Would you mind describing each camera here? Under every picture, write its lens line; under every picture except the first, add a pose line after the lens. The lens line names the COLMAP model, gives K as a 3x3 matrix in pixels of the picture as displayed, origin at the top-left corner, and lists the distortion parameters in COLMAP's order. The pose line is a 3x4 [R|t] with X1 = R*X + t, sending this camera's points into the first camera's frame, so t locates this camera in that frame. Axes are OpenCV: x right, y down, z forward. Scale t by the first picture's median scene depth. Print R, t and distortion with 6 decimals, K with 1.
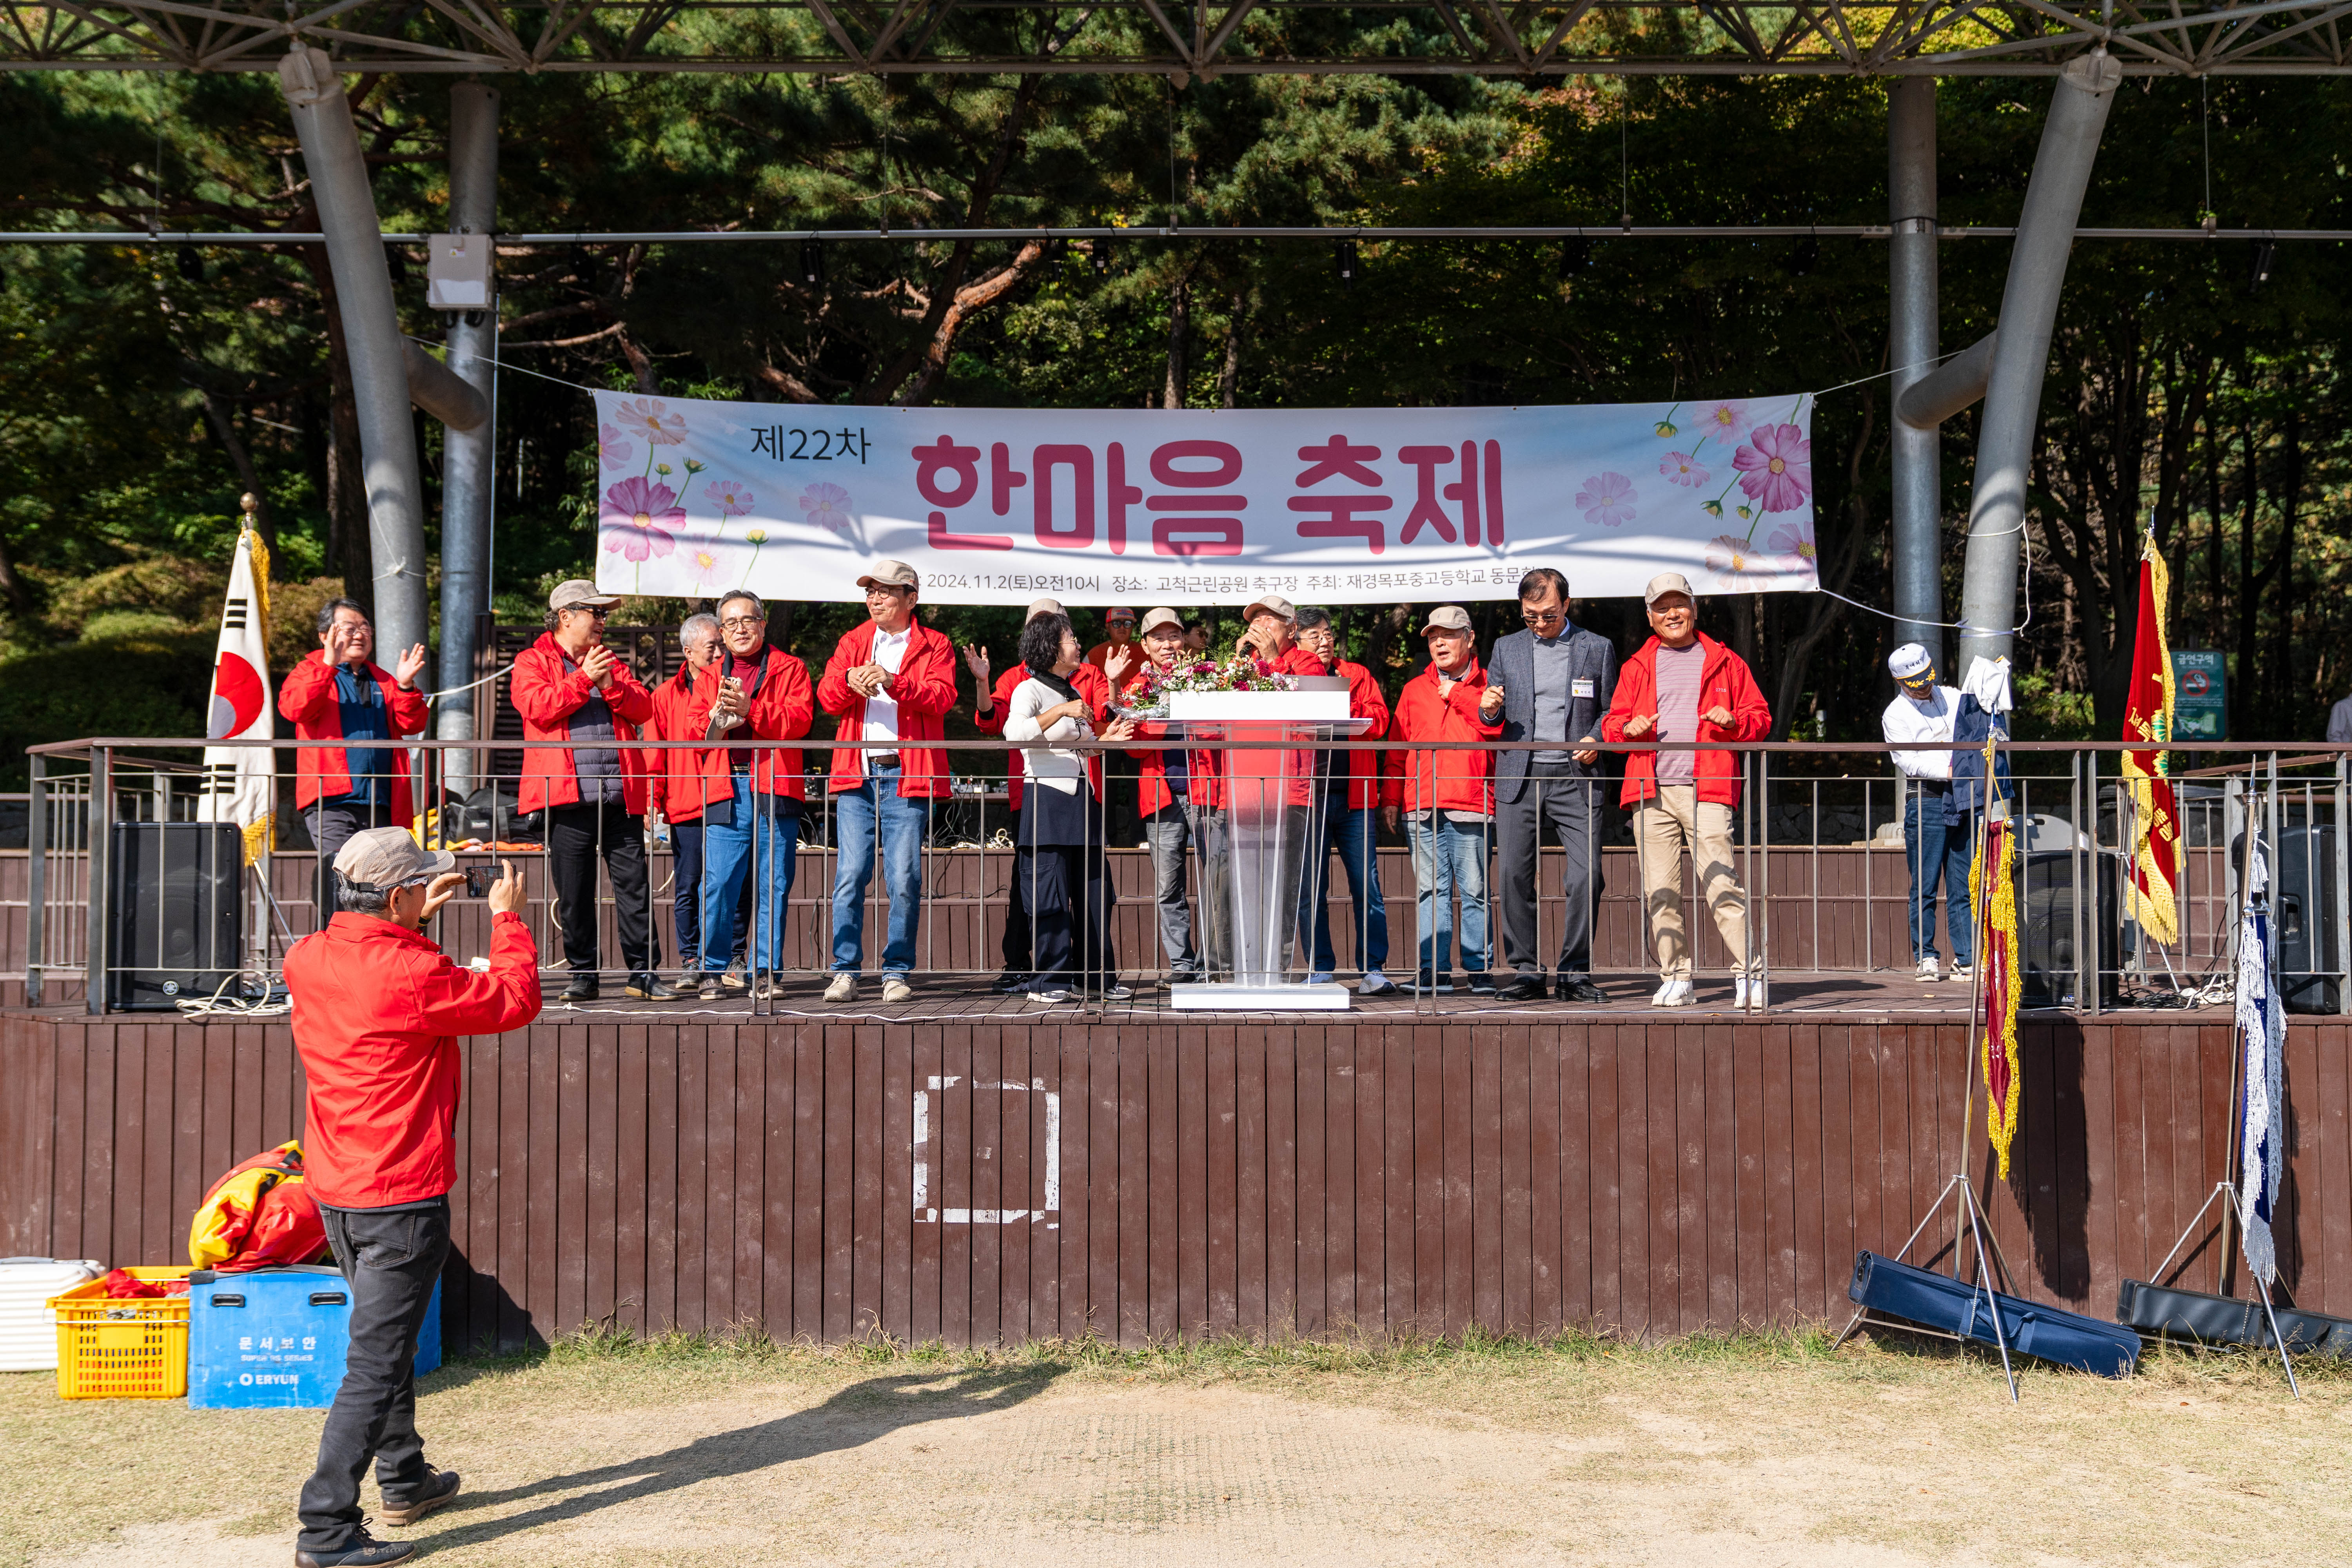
lens RADIAL K [[2251.0, 0, 1176.0], [0, 2251.0, 784.0], [0, 0, 1]] dist [-0.006754, -0.005119]
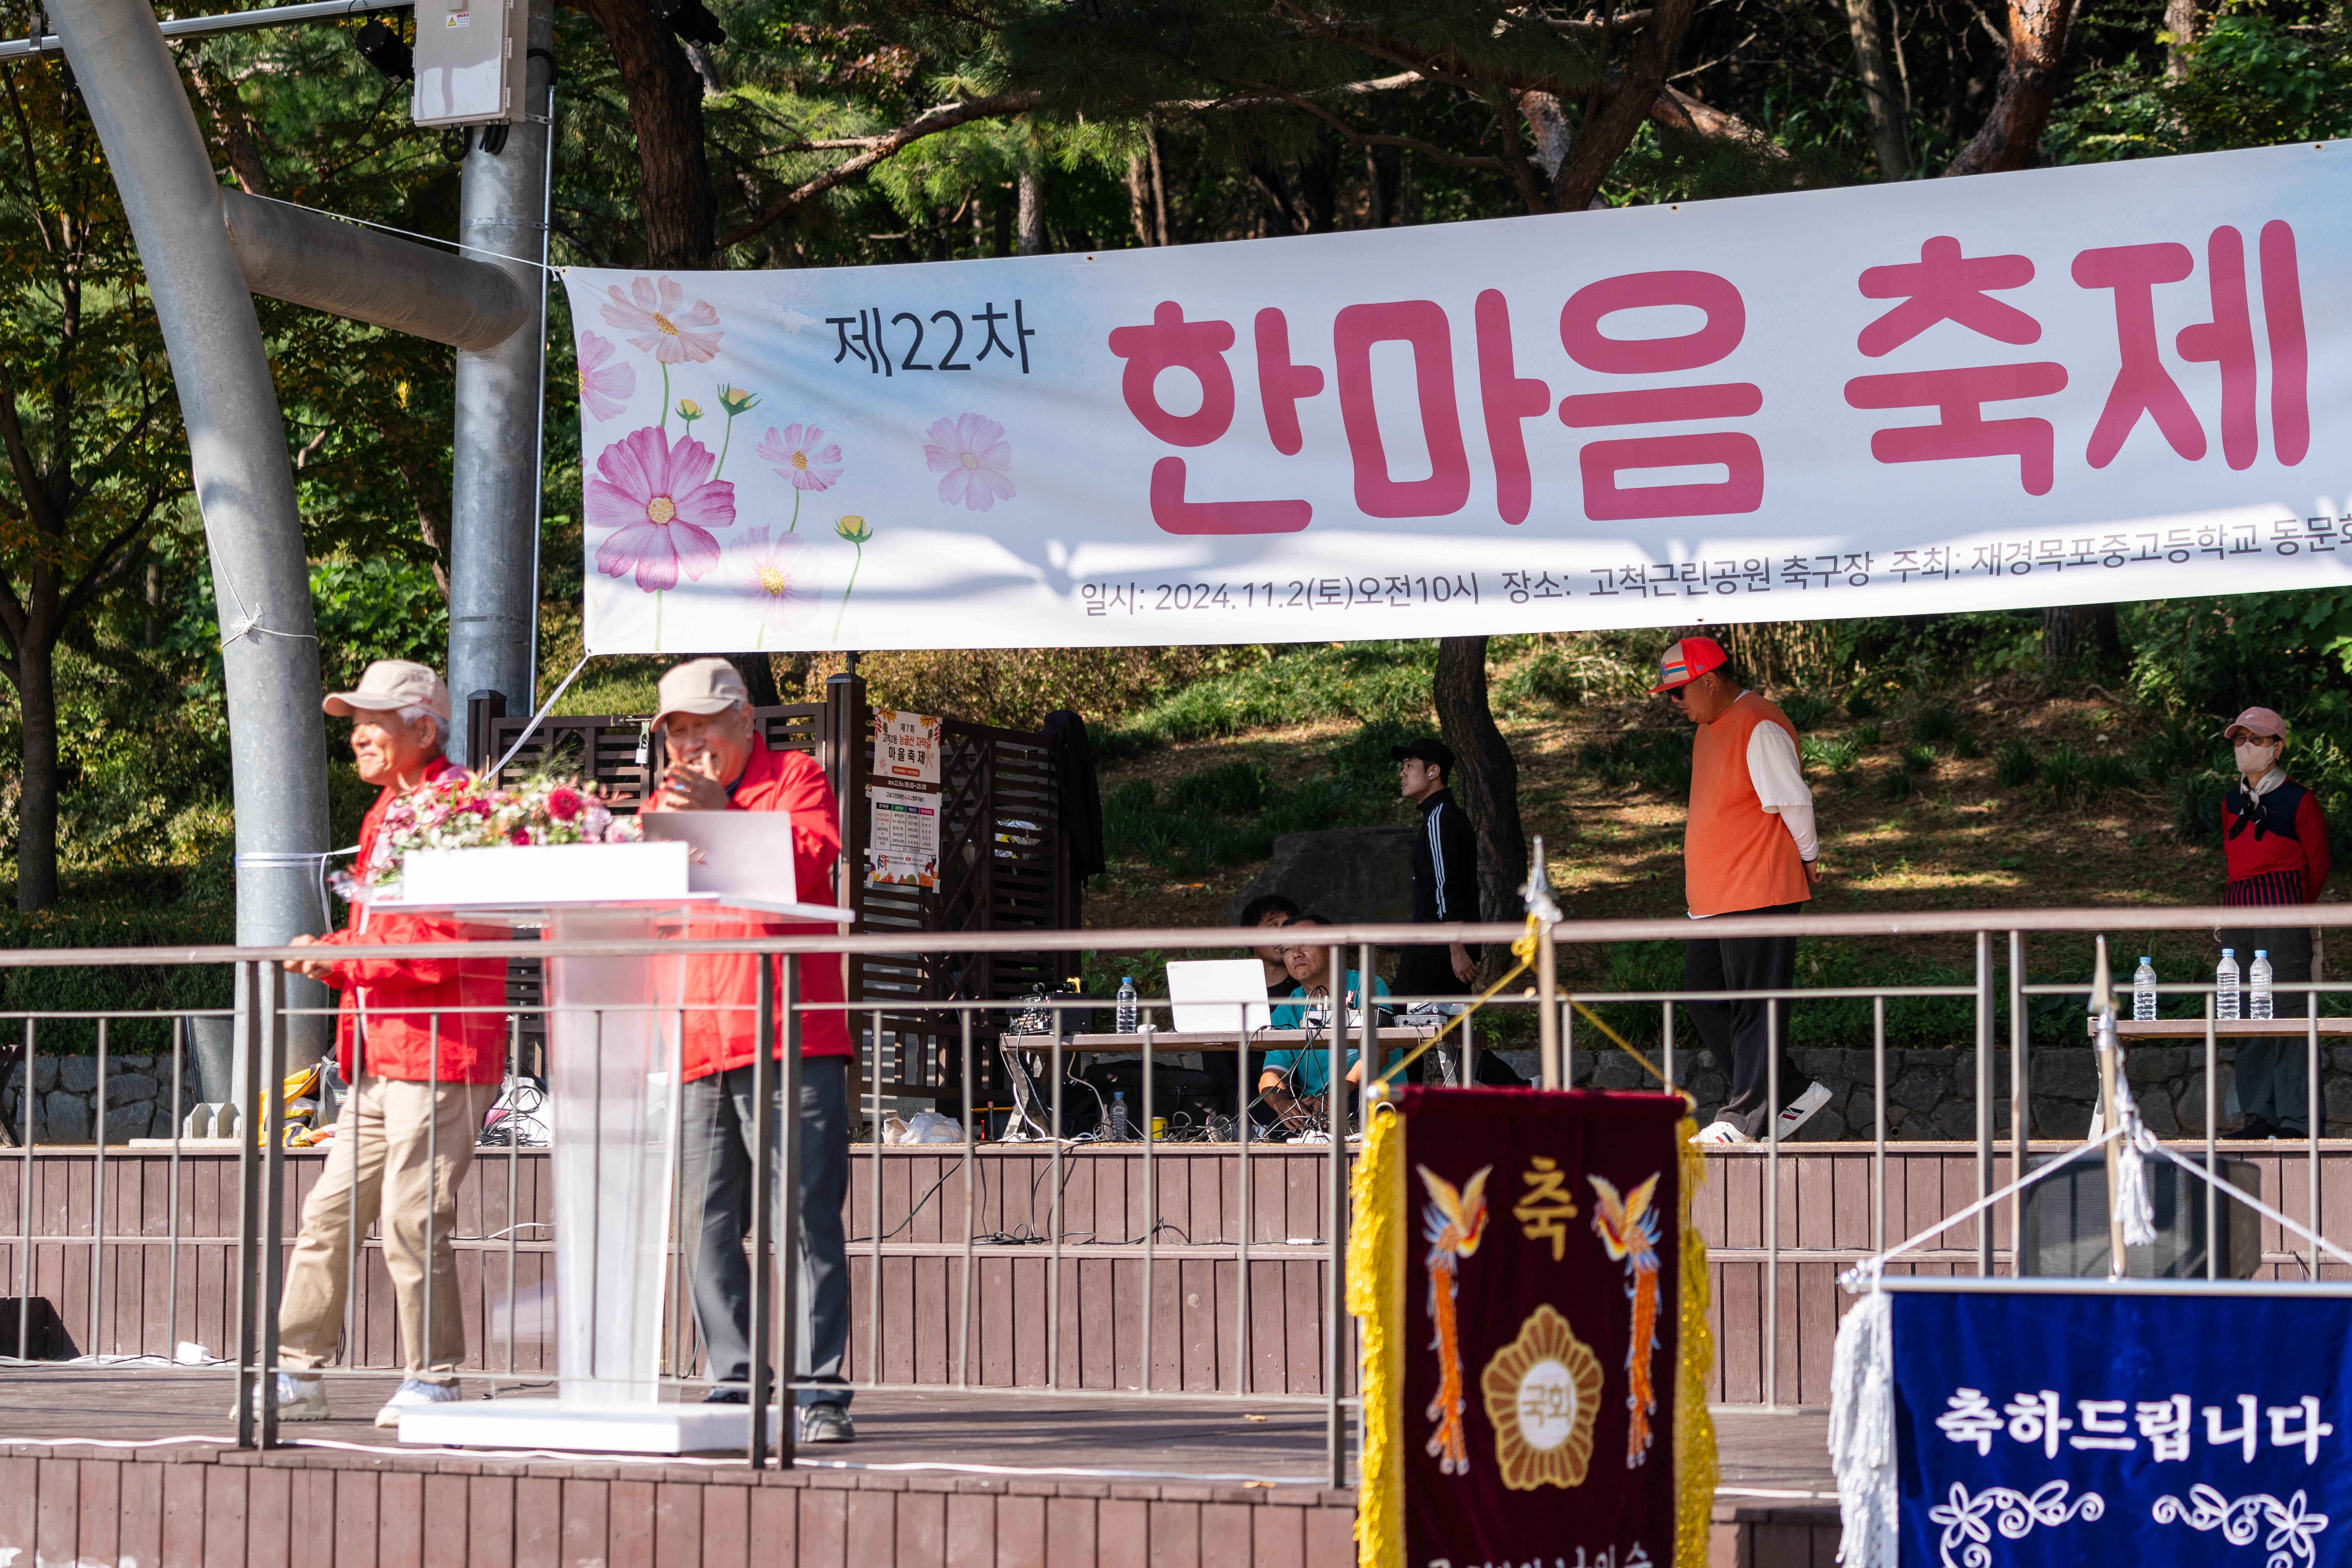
lens RADIAL K [[5316.8, 0, 1176.0], [0, 5316.8, 784.0], [0, 0, 1]] dist [-0.080298, -0.223755]
pose [[0.875753, -0.030568, -0.481790, 0.453358], [0.012168, 0.999074, -0.041270, -0.001622], [0.482606, 0.030280, 0.875314, -0.013476]]
